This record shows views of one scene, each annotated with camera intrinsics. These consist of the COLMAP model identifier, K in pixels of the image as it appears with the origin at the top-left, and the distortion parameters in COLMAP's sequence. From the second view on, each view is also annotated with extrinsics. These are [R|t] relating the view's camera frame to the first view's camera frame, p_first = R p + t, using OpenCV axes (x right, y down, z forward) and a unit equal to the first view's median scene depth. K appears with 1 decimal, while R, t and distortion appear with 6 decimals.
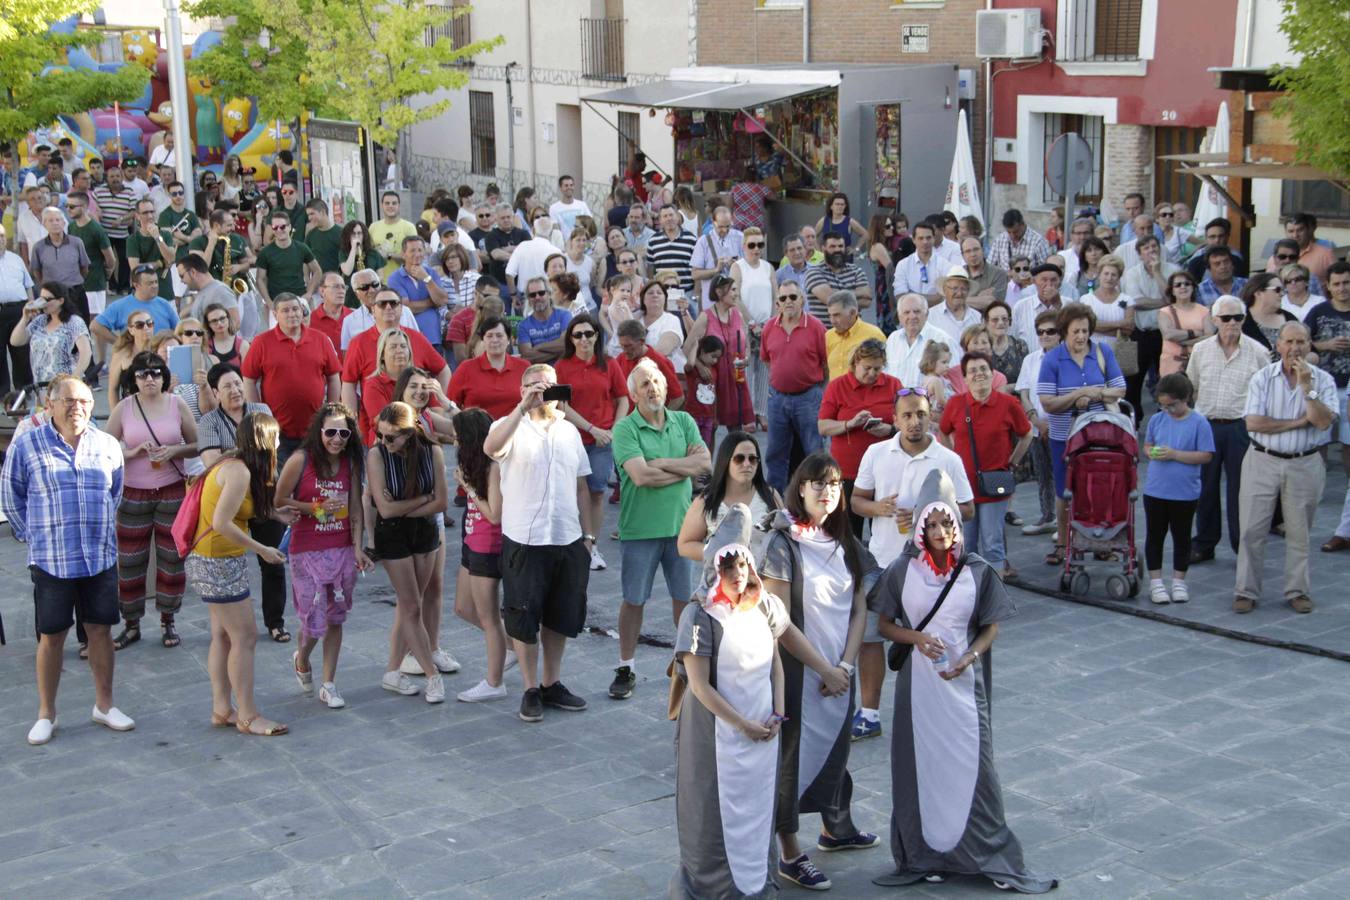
lens RADIAL K [[2275.1, 0, 675.7], [0, 2275.1, 479.0], [0, 0, 1]] dist [0.216216, 0.132168]
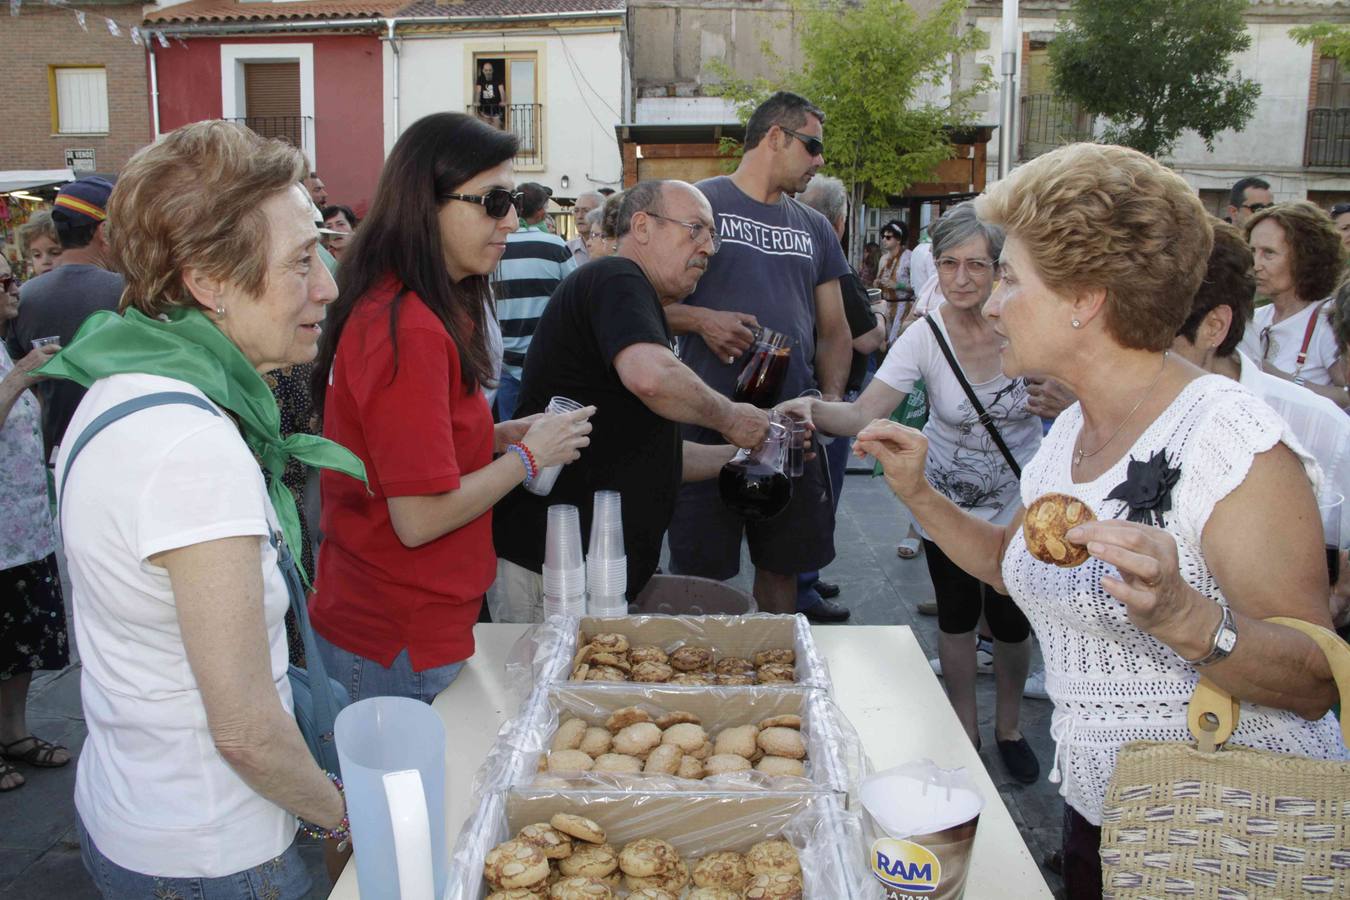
lens RADIAL K [[1121.7, 0, 673.7], [0, 1121.7, 456.5], [0, 0, 1]] dist [-0.169406, 0.148795]
pose [[0.612876, -0.128460, 0.779667, -0.258260], [0.150947, 0.987560, 0.044058, -0.014484], [-0.775628, 0.090687, 0.624642, 0.595279]]
